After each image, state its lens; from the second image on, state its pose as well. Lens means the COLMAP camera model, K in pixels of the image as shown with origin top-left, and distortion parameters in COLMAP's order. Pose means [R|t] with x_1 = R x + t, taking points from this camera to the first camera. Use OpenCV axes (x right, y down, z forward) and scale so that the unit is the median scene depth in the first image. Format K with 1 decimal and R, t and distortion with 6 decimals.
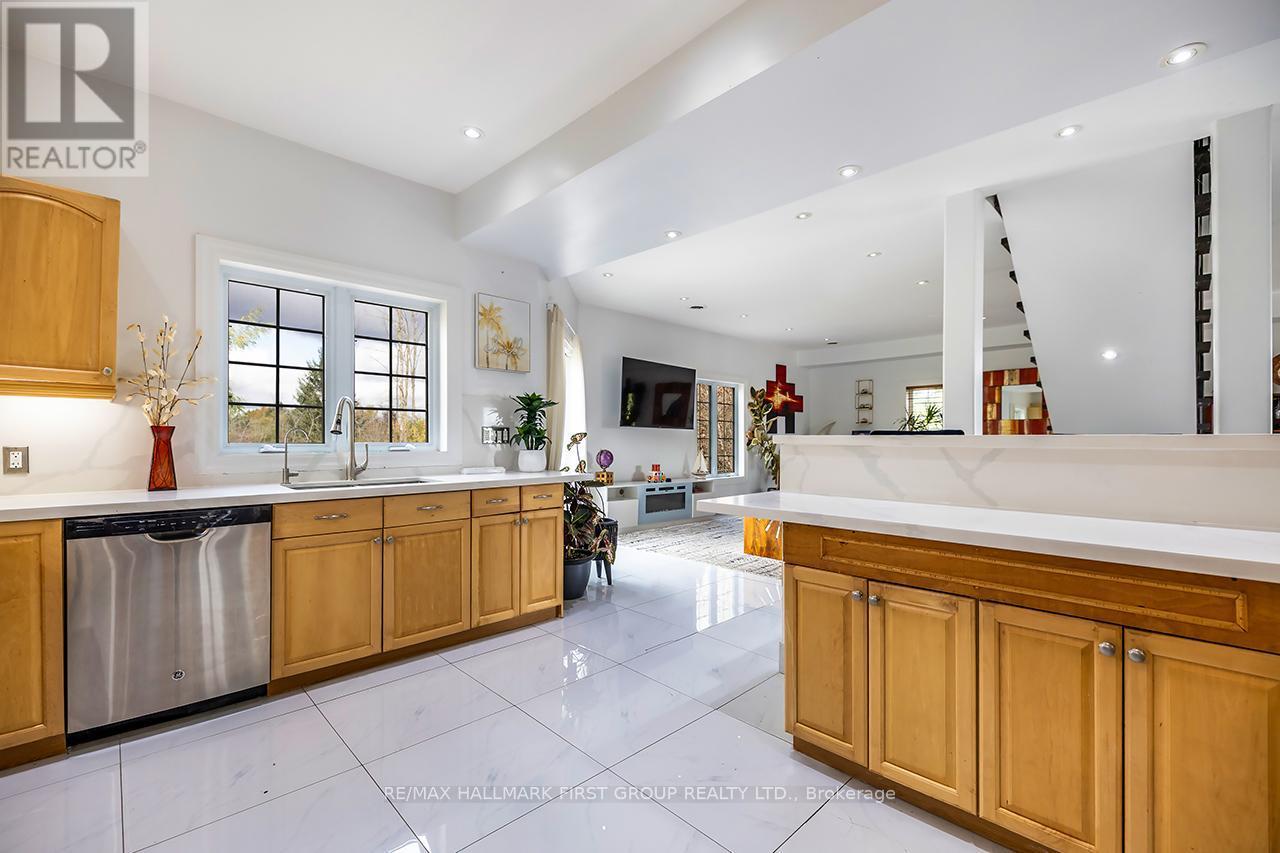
lens RADIAL K [[538.6, 0, 647.6], [0, 538.6, 442.1], [0, 0, 1]] dist [-0.000977, -0.000108]
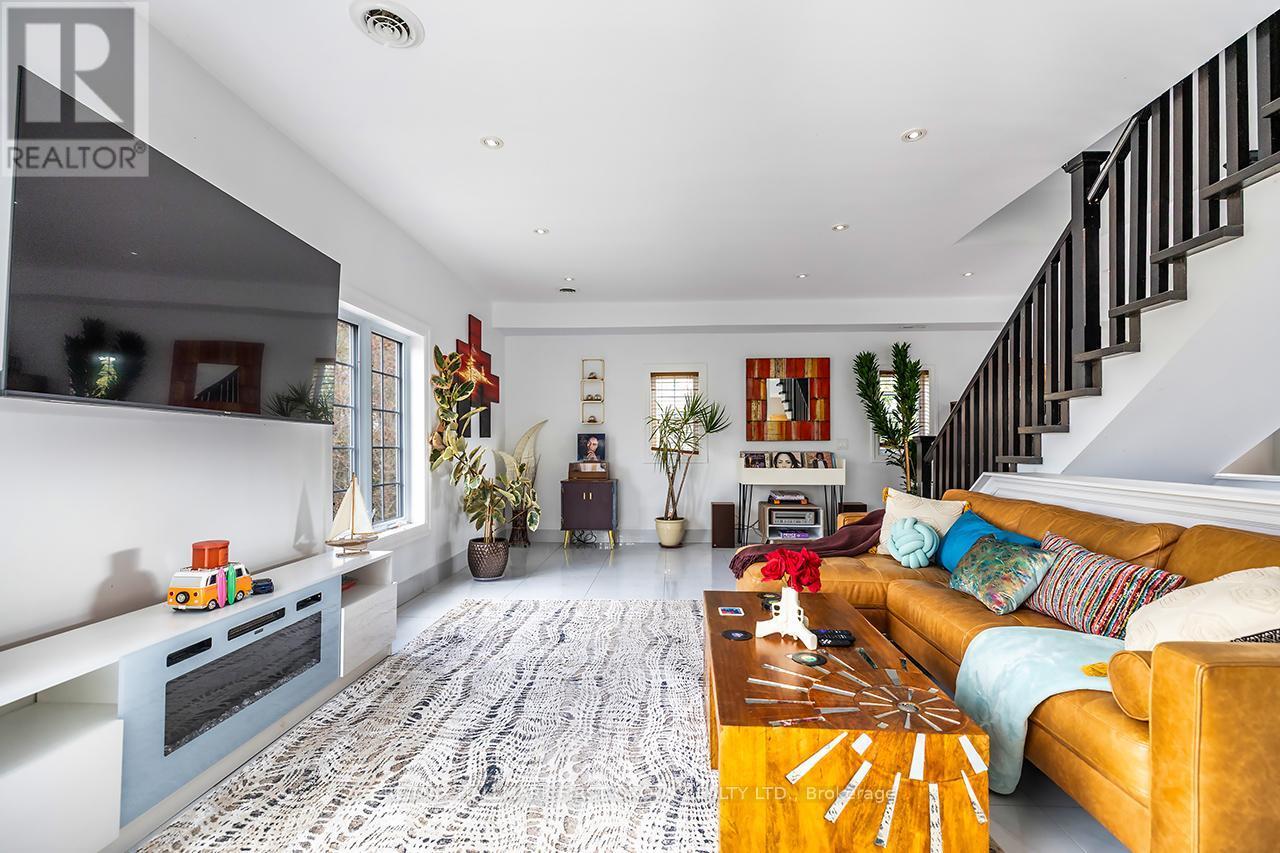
lens RADIAL K [[538.6, 0, 647.6], [0, 538.6, 442.1], [0, 0, 1]] dist [-0.000977, -0.000108]
pose [[0.734120, -0.000068, 0.679019, -0.006681], [0.007339, 0.999942, -0.007834, -0.006149], [-0.678980, 0.010735, 0.734079, 0.535597]]
